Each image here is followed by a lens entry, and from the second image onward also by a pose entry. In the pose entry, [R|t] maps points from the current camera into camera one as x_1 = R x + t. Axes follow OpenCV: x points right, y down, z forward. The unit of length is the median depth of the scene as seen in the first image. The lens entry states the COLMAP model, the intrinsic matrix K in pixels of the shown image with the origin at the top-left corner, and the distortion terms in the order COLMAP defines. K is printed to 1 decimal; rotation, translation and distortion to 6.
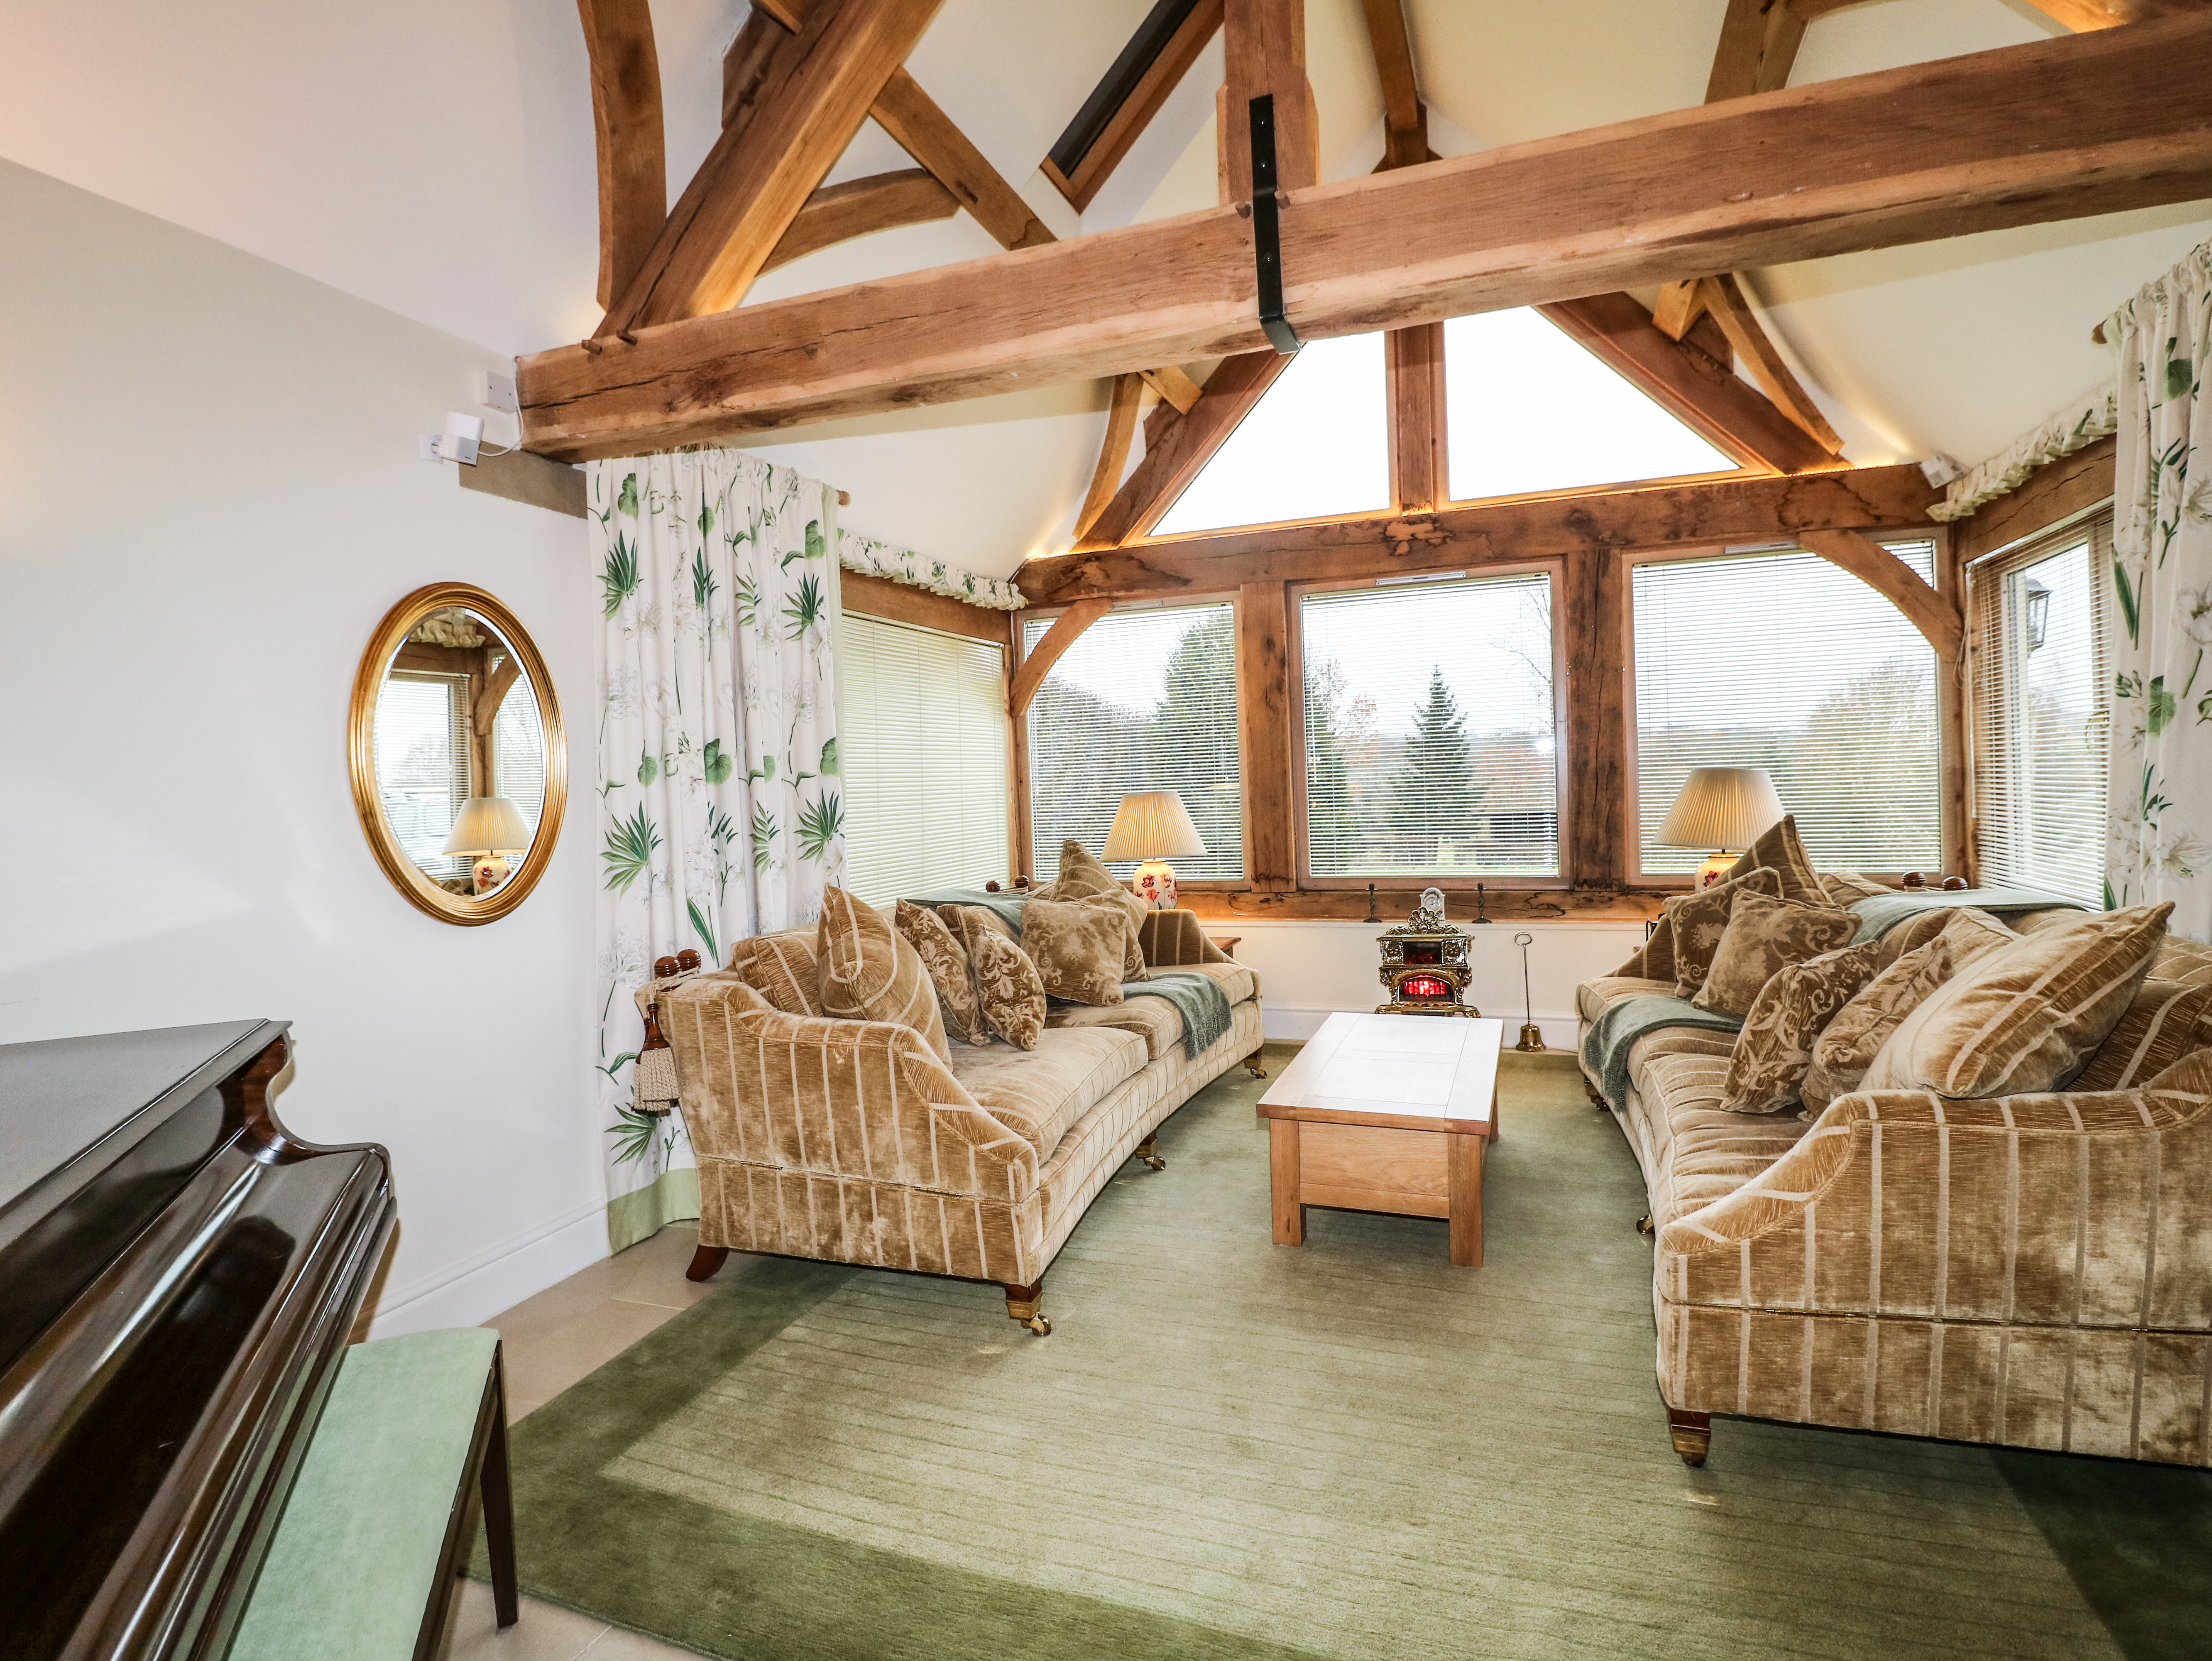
lens RADIAL K [[1151.0, 0, 1102.2], [0, 1151.0, 816.3], [0, 0, 1]] dist [-0.006779, -0.013773]
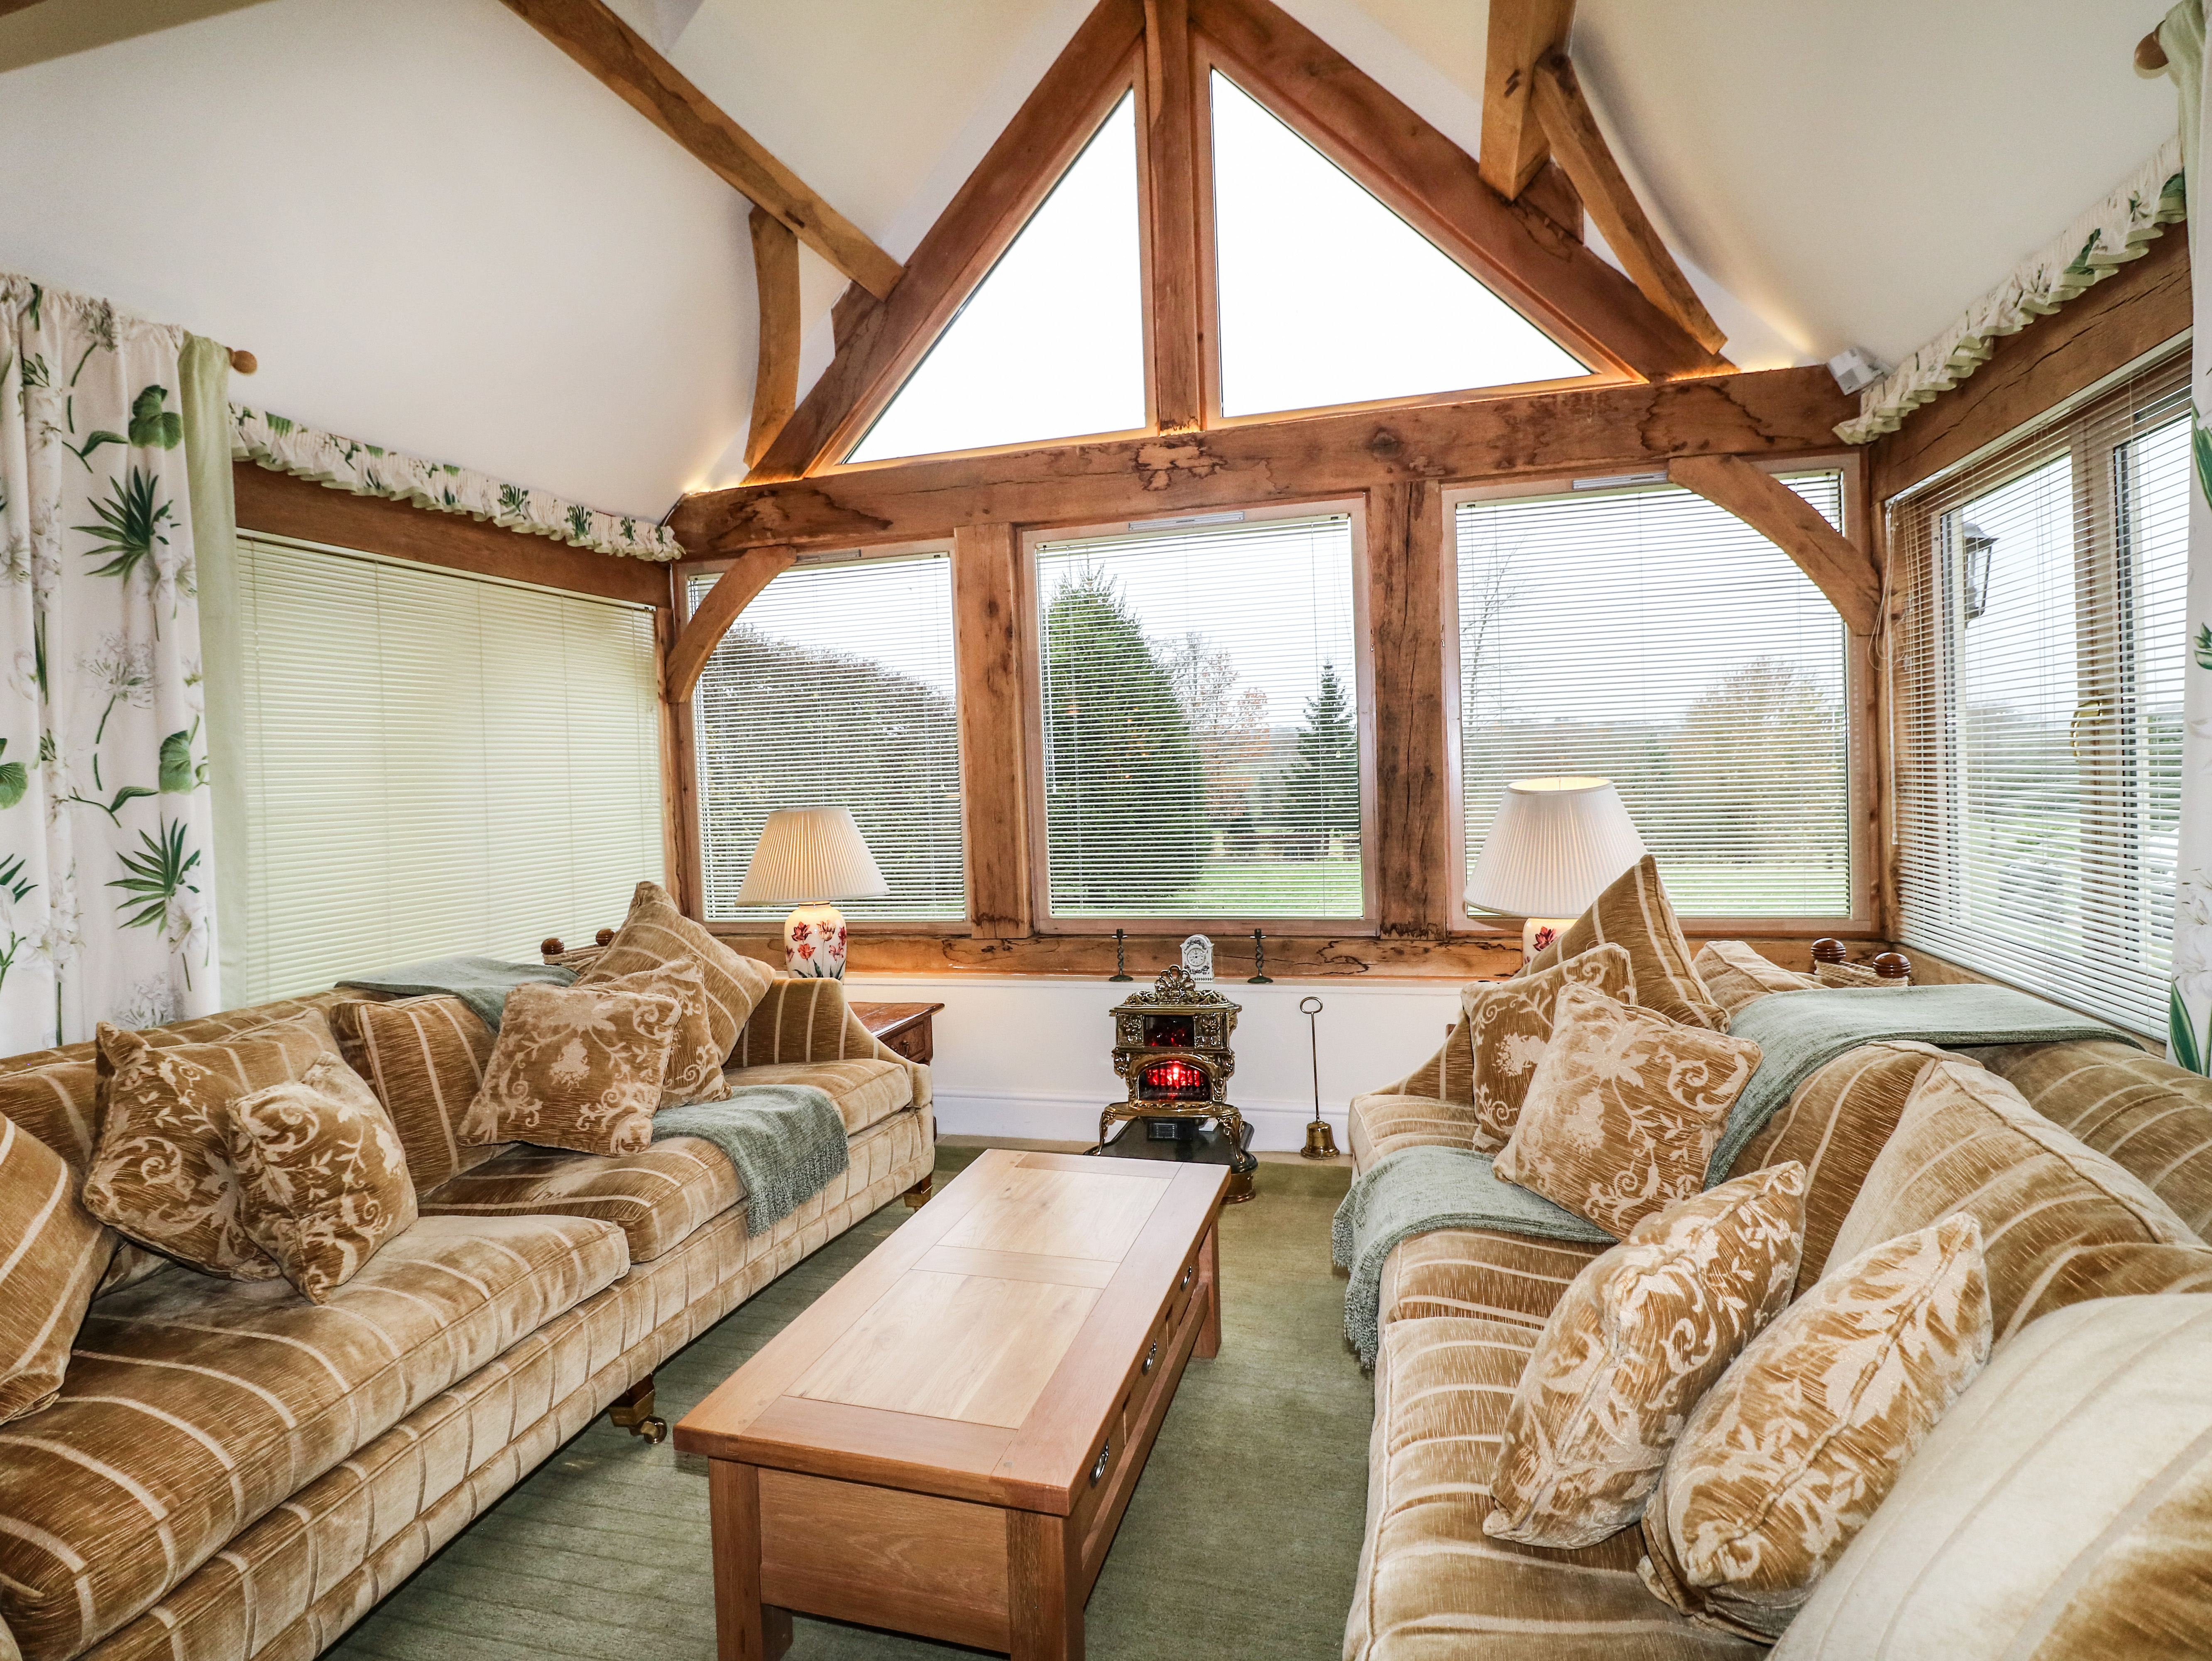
lens RADIAL K [[1151.0, 0, 1102.2], [0, 1151.0, 816.3], [0, 0, 1]] dist [-0.006779, -0.013773]
pose [[0.996664, -0.002069, 0.081592, 0.180756], [0.001519, 0.999976, 0.006802, -0.021935], [-0.081604, -0.006655, 0.996643, 0.285740]]
